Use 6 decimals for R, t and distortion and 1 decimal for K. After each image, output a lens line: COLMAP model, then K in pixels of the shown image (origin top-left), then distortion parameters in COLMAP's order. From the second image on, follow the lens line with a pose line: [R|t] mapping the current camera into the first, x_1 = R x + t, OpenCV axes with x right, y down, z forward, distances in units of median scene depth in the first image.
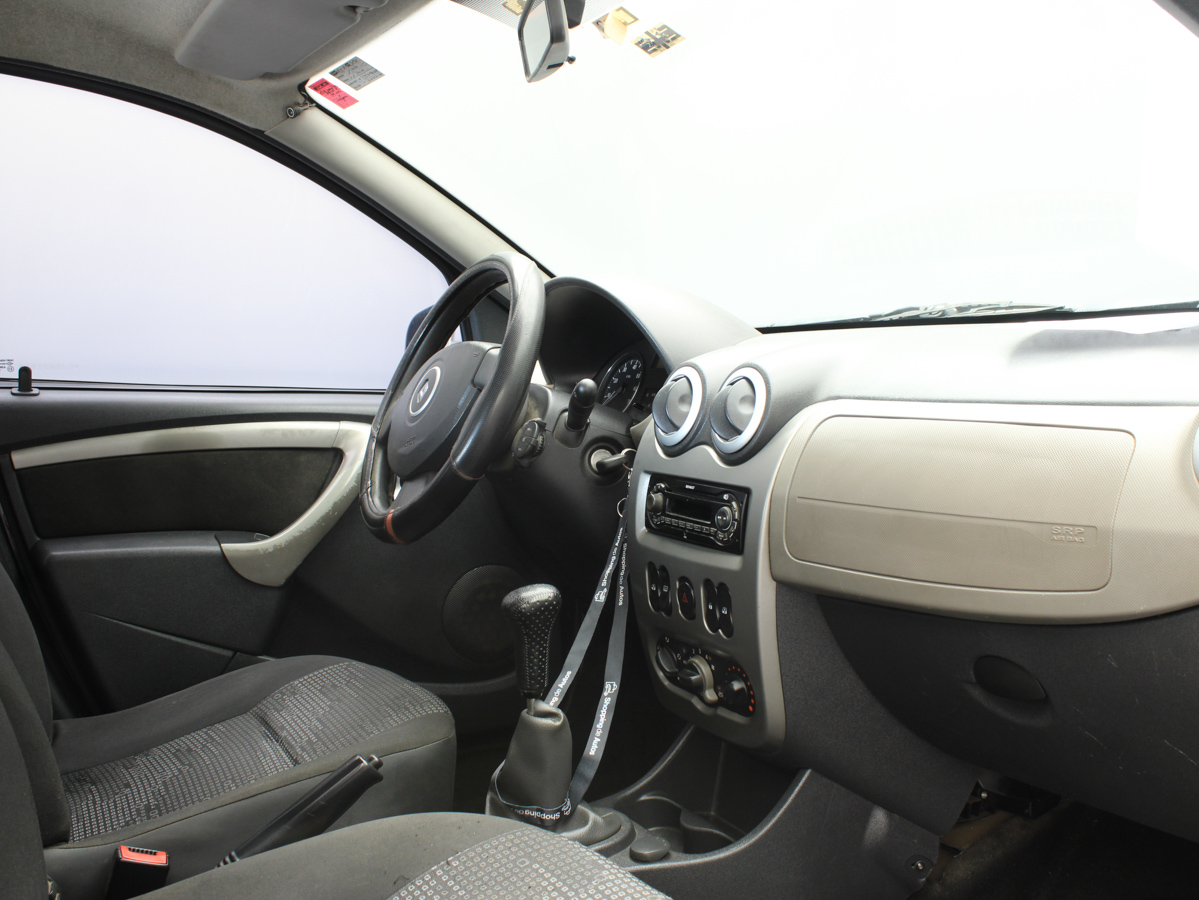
lens RADIAL K [[1243.4, 0, 599.5], [0, 1243.4, 450.0], [0, 0, 1]] dist [-0.146115, 0.182108]
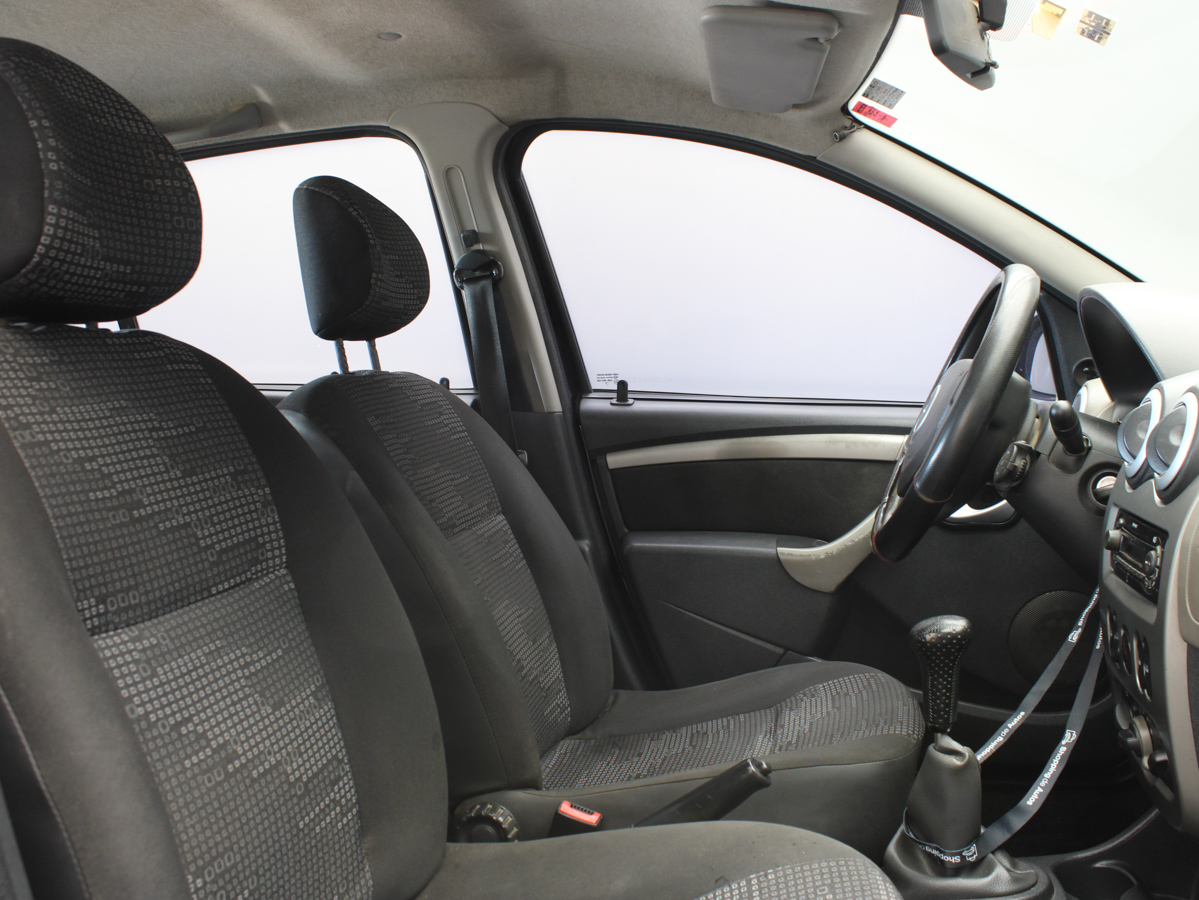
lens RADIAL K [[1237.1, 0, 599.5], [0, 1237.1, 450.0], [0, 0, 1]] dist [-0.142895, 0.157920]
pose [[0.792067, 0.035440, -0.609404, 0.235112], [-0.035088, 0.999306, 0.012509, -0.017169], [0.609425, 0.011475, 0.792761, 0.061987]]
